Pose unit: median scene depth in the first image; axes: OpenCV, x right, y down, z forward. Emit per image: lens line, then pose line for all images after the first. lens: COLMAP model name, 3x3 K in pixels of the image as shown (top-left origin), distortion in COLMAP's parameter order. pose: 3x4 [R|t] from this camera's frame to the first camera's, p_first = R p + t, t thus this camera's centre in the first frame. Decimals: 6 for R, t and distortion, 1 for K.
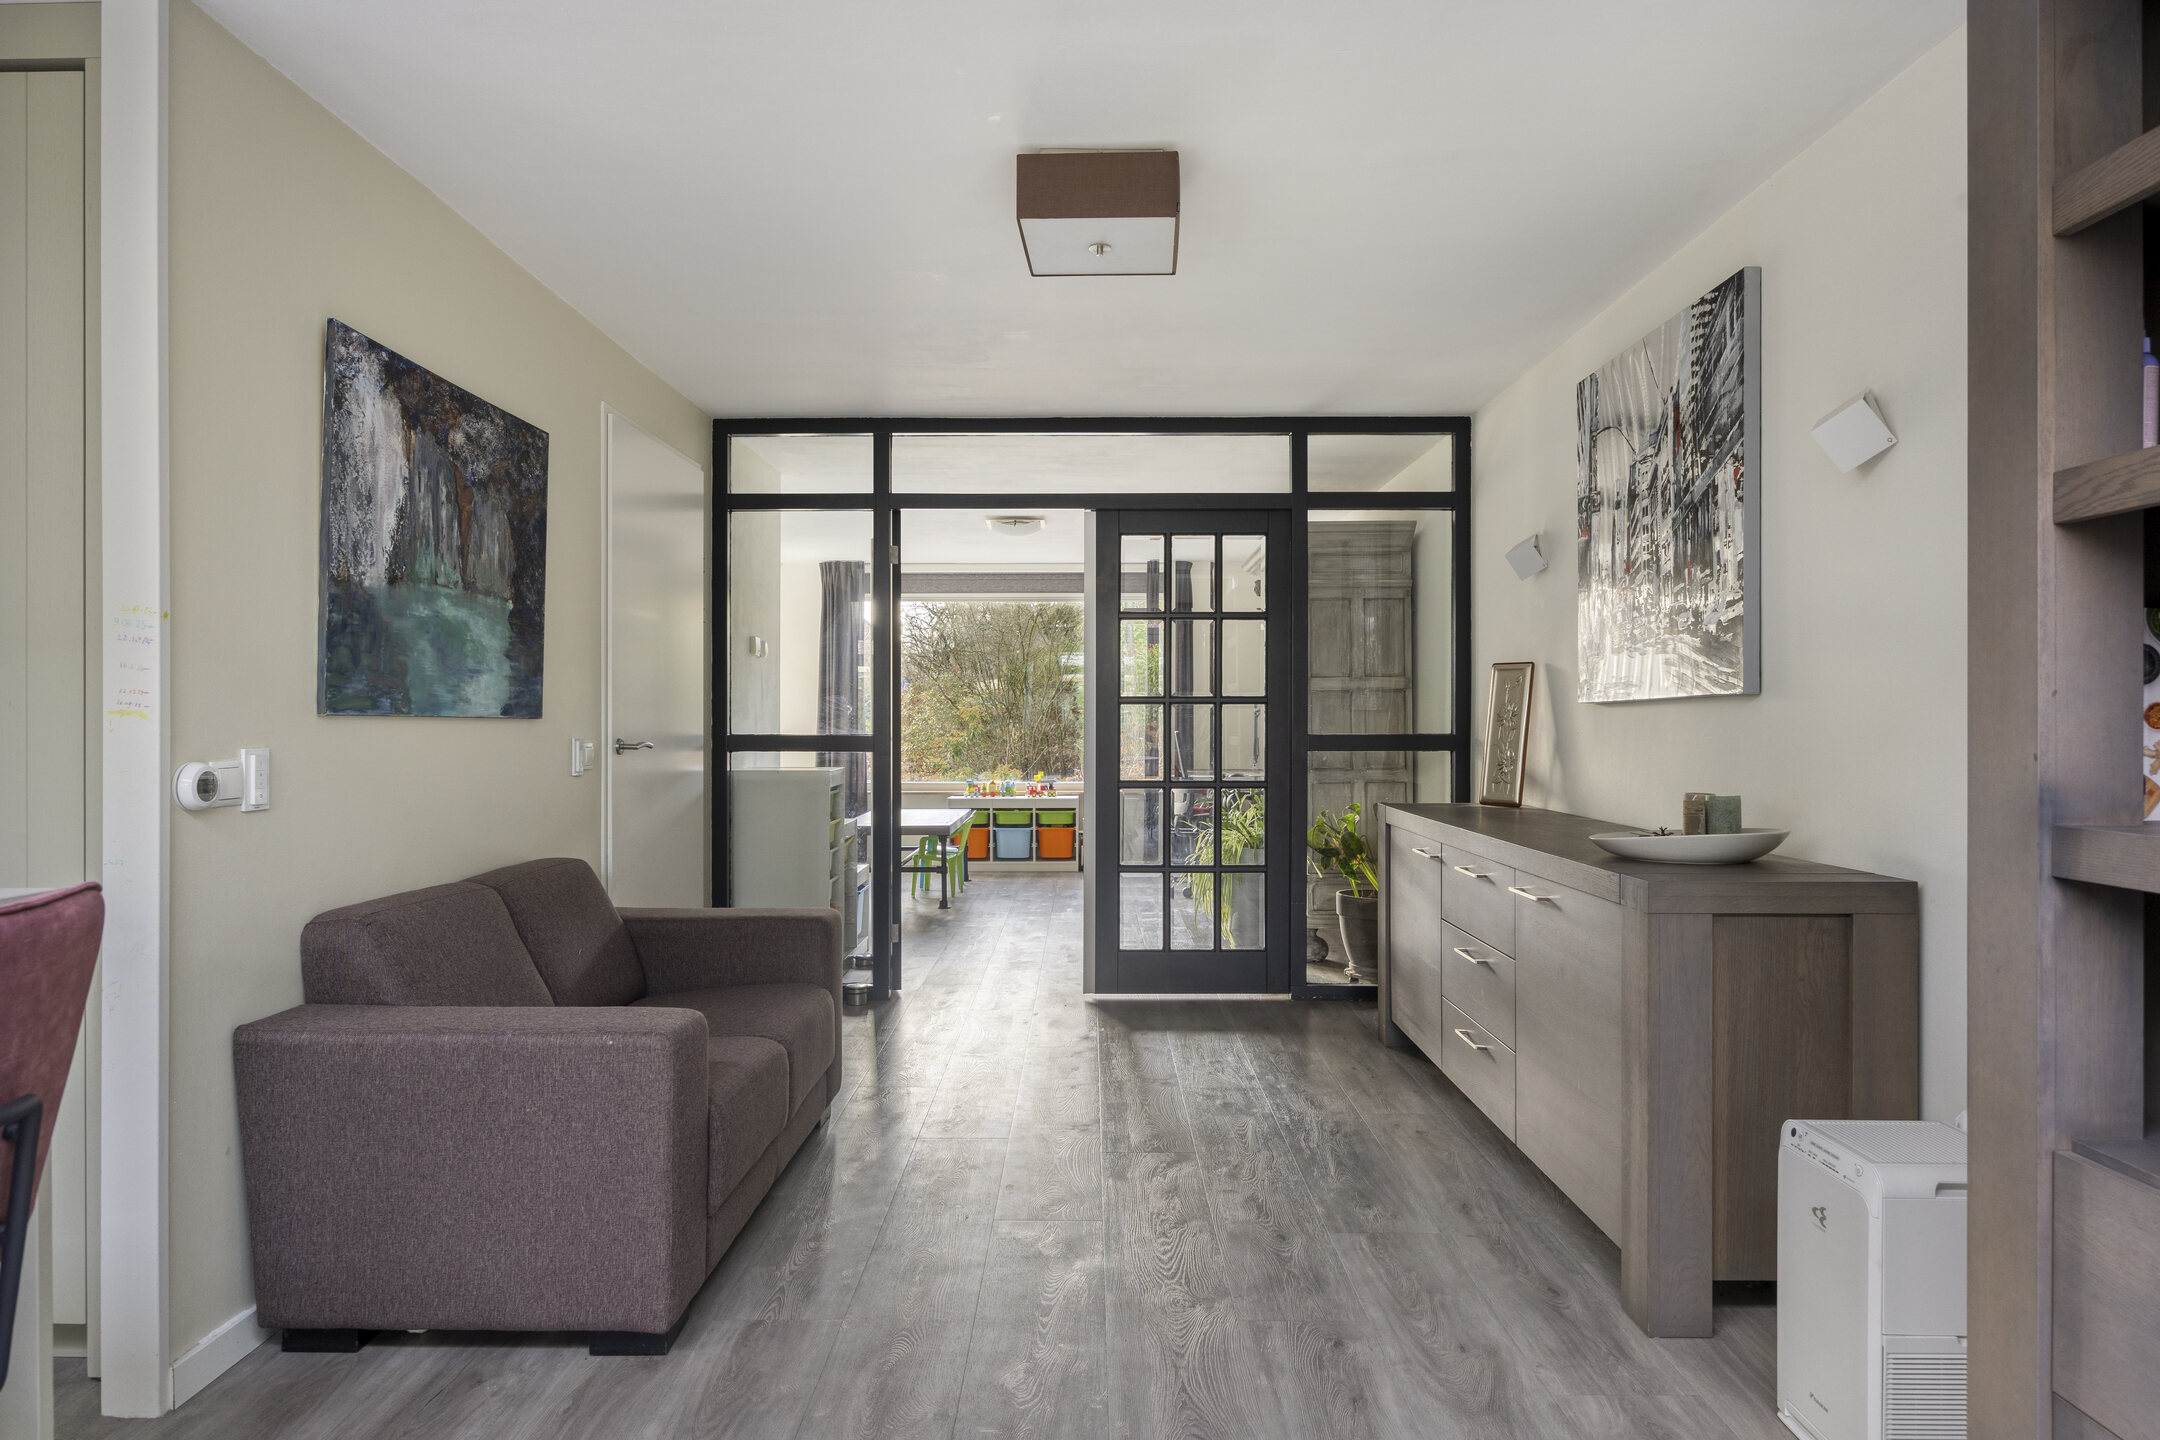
lens RADIAL K [[1282.4, 0, 1080.0], [0, 1282.4, 720.0], [0, 0, 1]] dist [-0.002461, 0.000345]
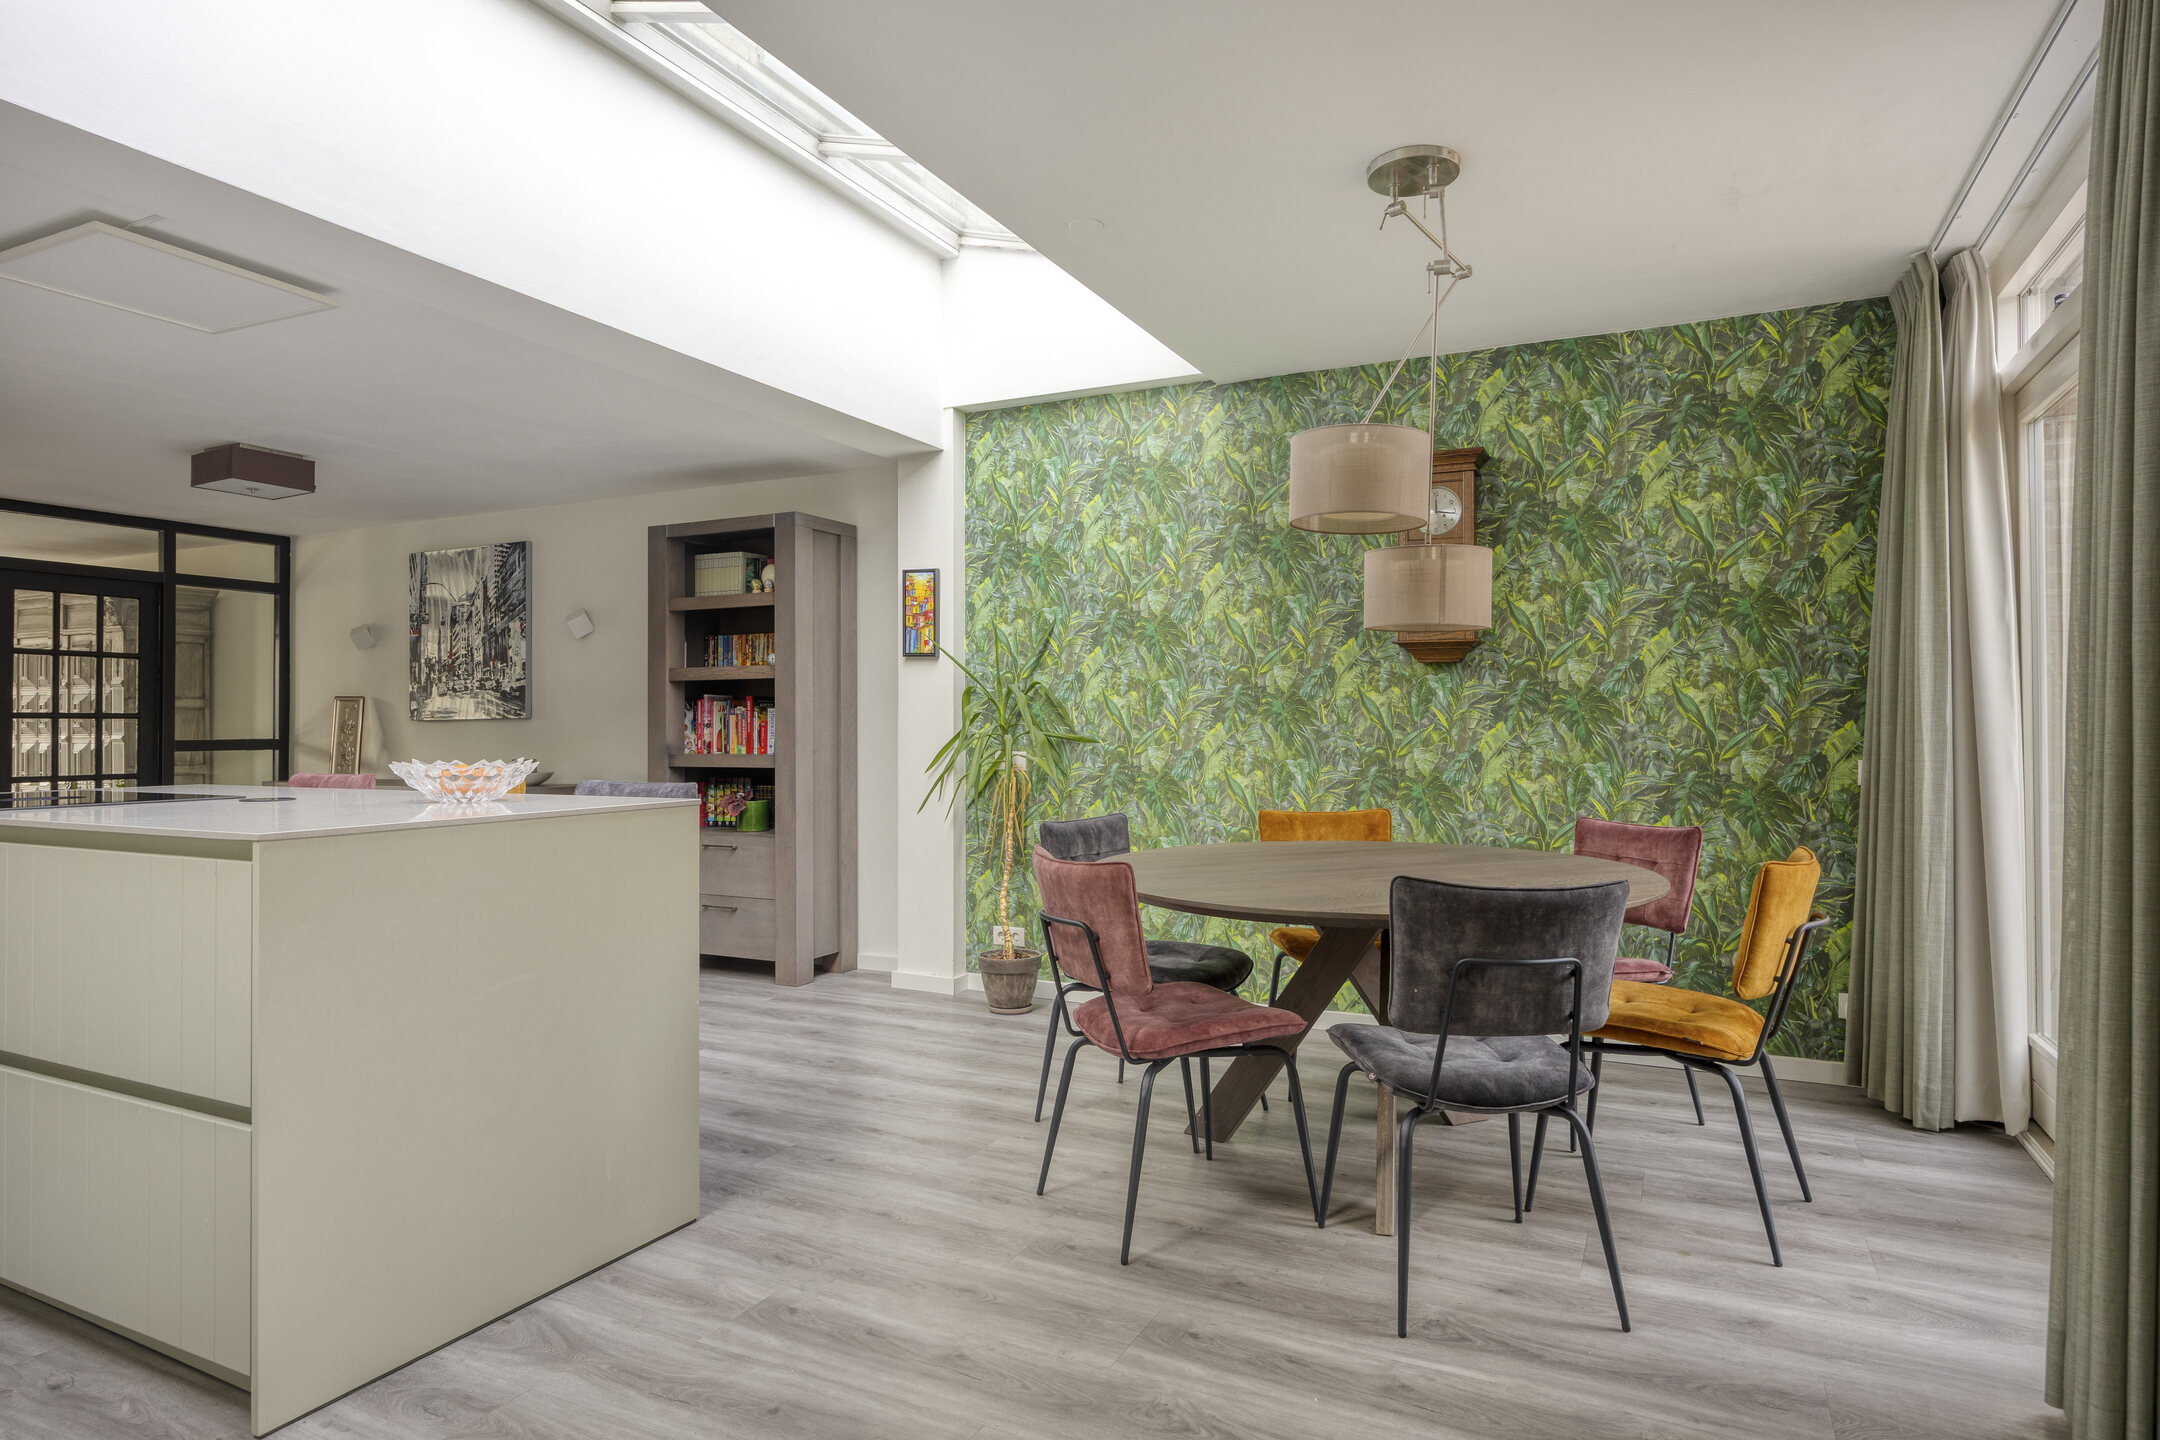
lens RADIAL K [[1224.1, 0, 1082.1], [0, 1224.1, 711.1], [0, 0, 1]] dist [-0.000322, -0.000015]
pose [[0.436547, 0.019817, 0.899463, -0.968604], [-0.002295, 0.999779, -0.020913, 0.010750], [-0.899678, 0.007065, 0.436496, -0.838223]]
